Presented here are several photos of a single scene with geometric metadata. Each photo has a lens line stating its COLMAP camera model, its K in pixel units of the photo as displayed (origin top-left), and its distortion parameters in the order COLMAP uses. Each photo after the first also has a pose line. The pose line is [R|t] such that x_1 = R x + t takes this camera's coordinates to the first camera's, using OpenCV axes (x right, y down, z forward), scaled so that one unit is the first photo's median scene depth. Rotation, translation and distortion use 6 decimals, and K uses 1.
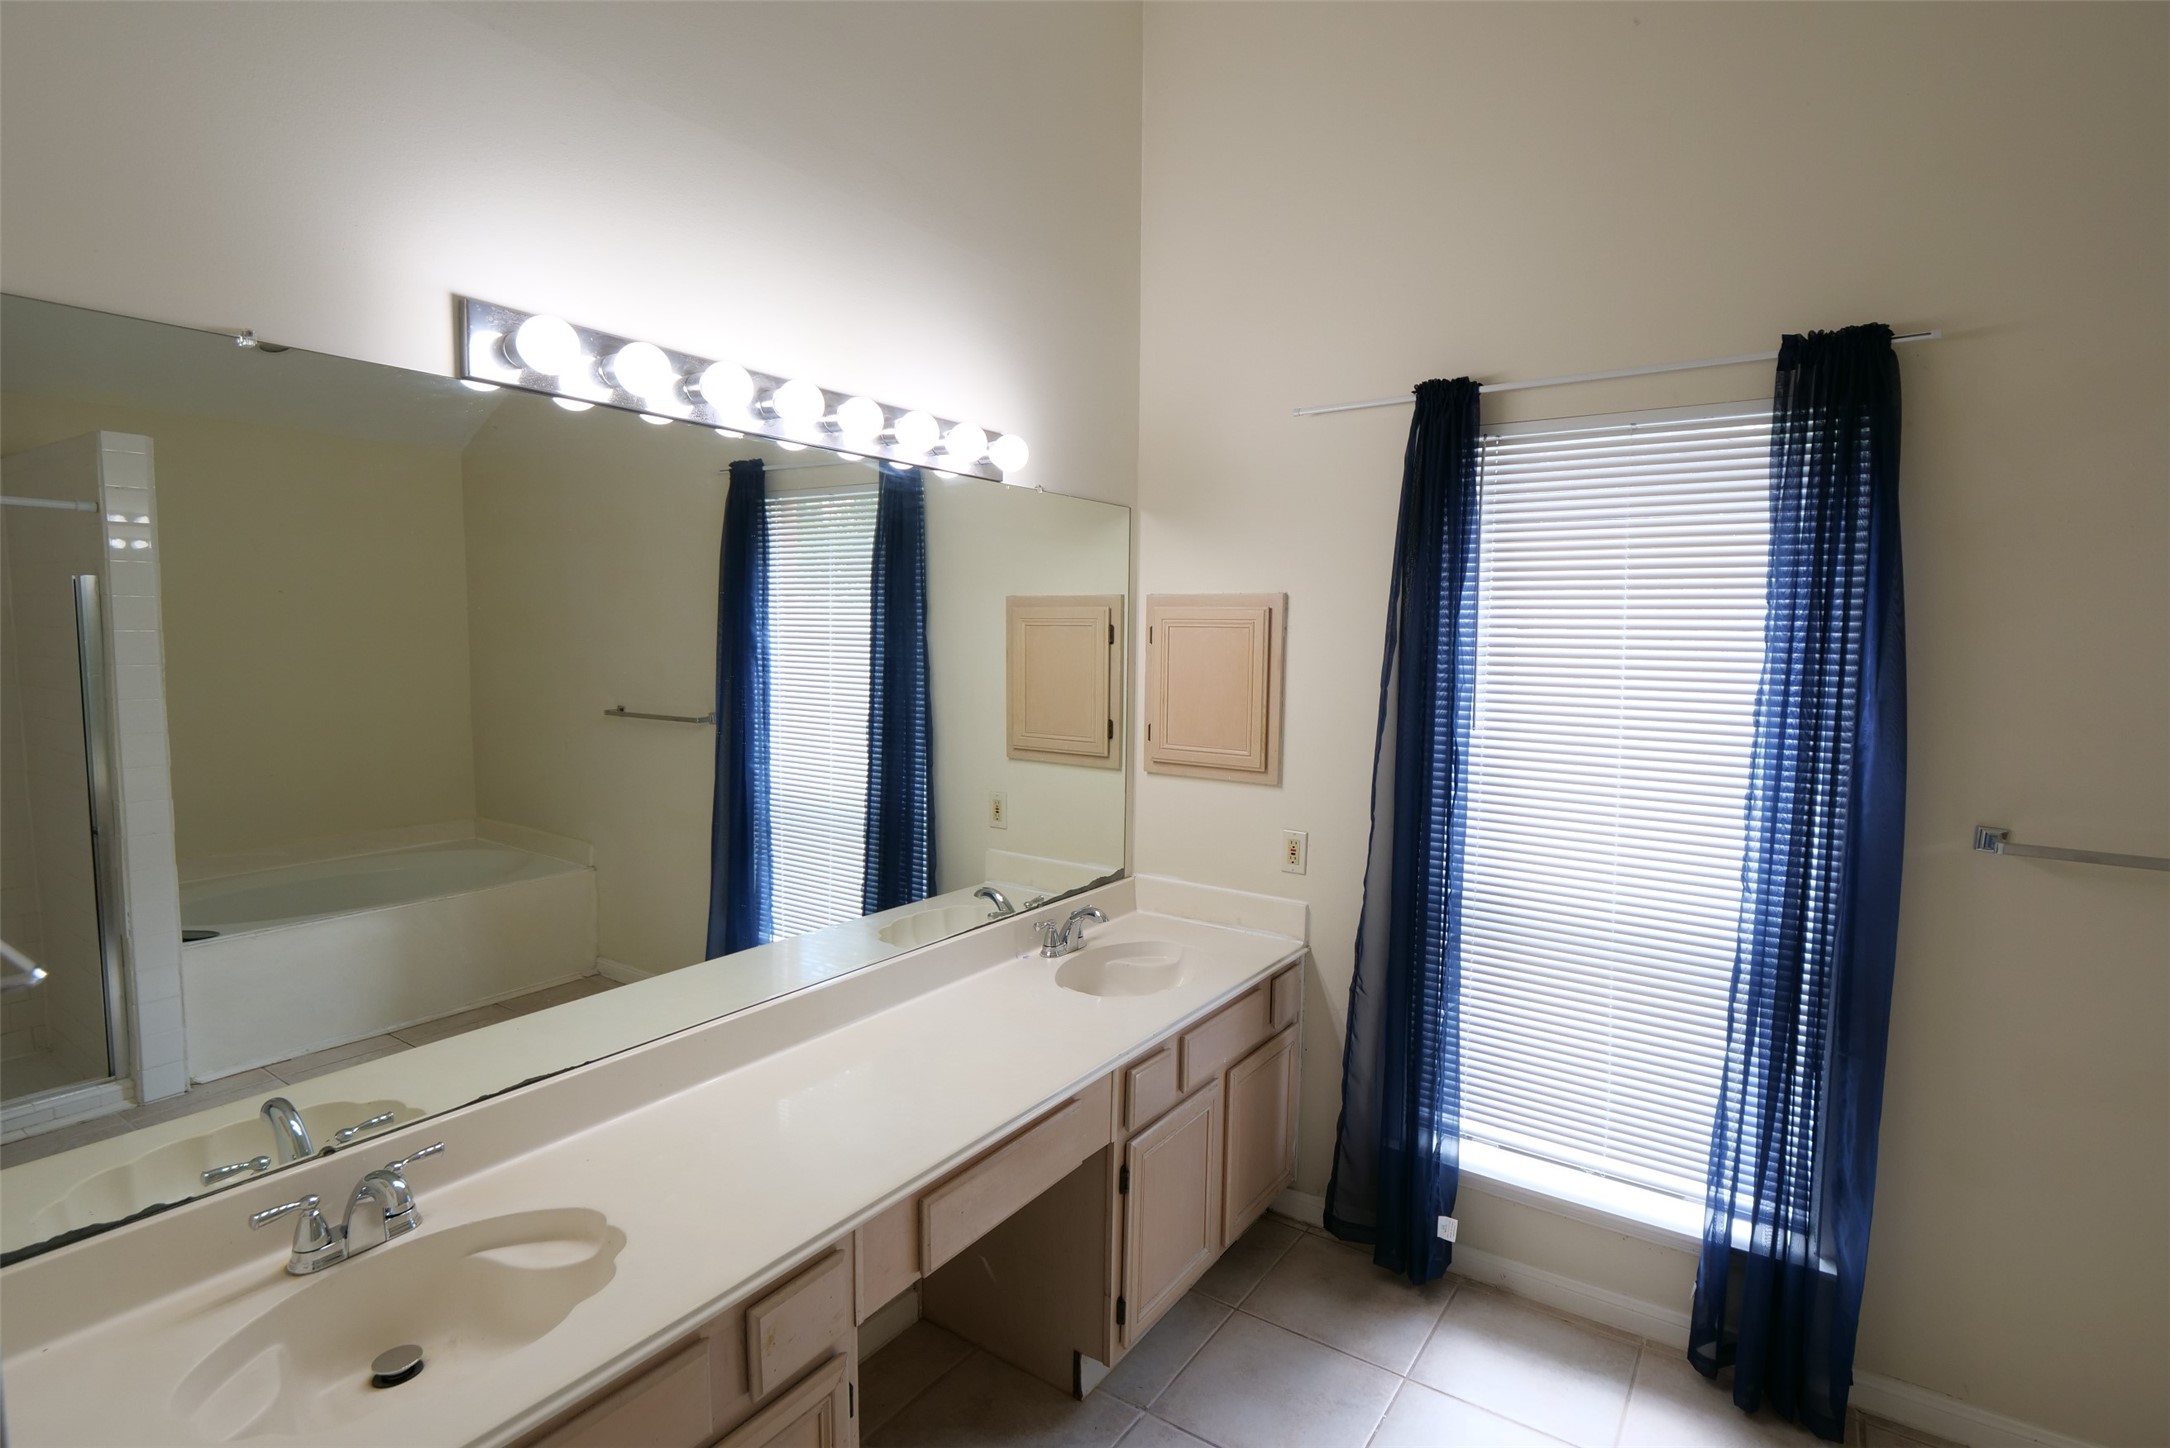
lens RADIAL K [[1058.6, 0, 1086.2], [0, 1058.6, 729.5], [0, 0, 1]] dist [-0.006314, -0.001645]
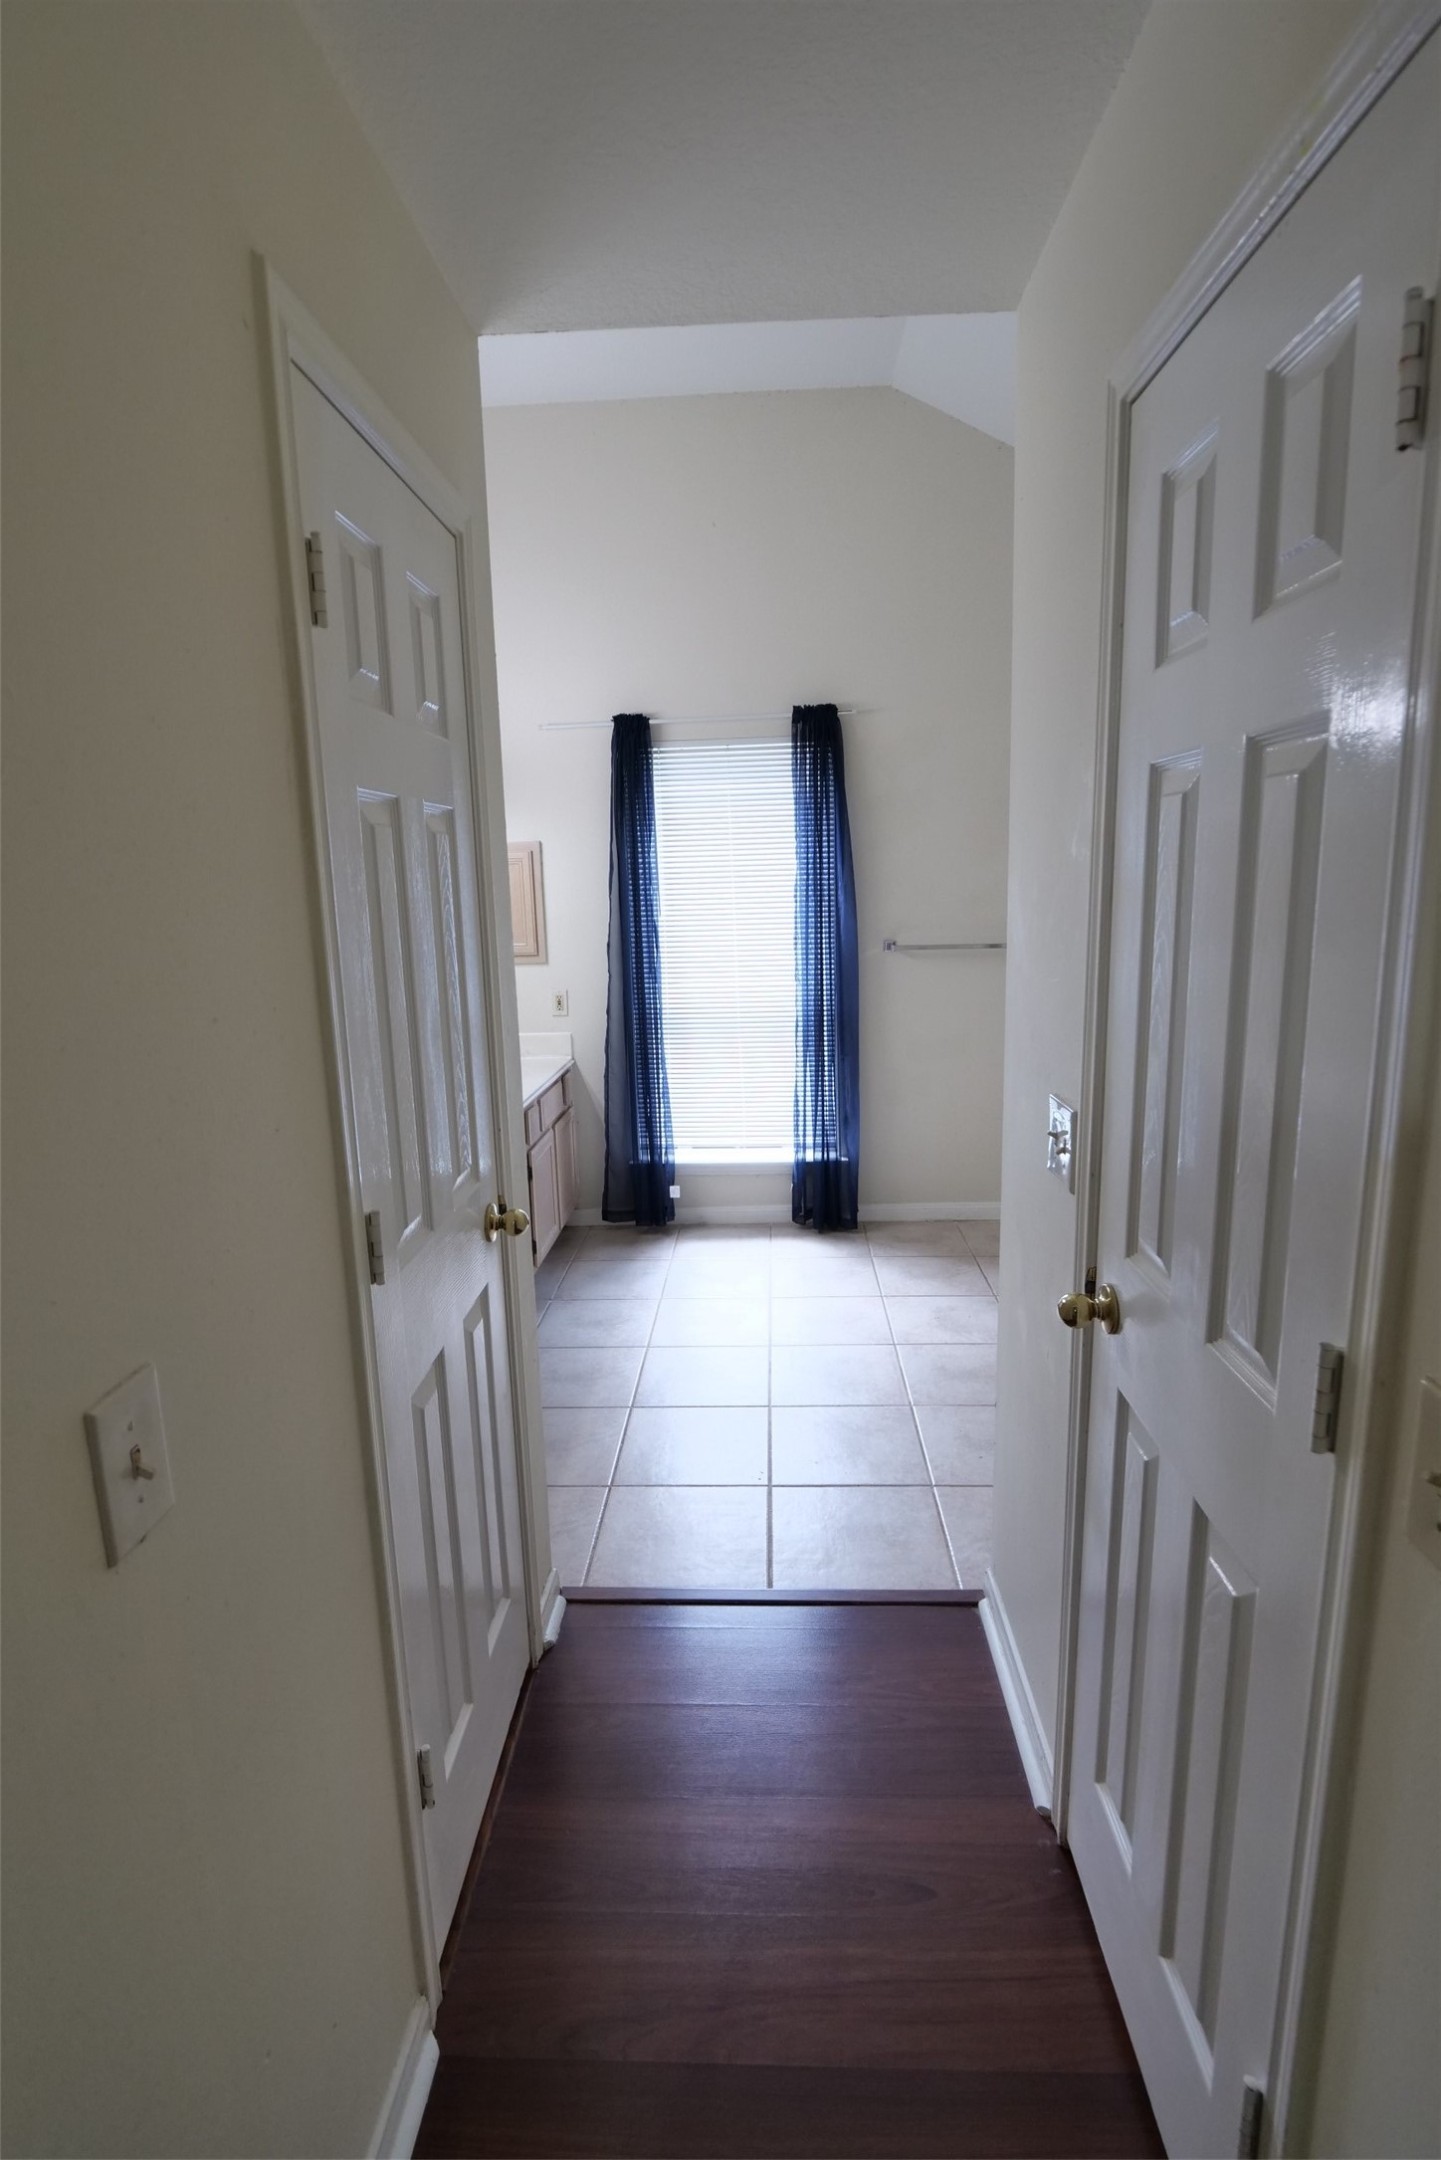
lens RADIAL K [[1053.7, 0, 724.9], [0, 1053.7, 1076.6], [0, 0, 1]] dist [-0.006314, -0.001645]
pose [[0.861368, -0.140402, 0.488192, -0.488343], [0.086745, 0.987584, 0.130972, 0.047656], [-0.500519, -0.070467, 0.862853, -0.660076]]
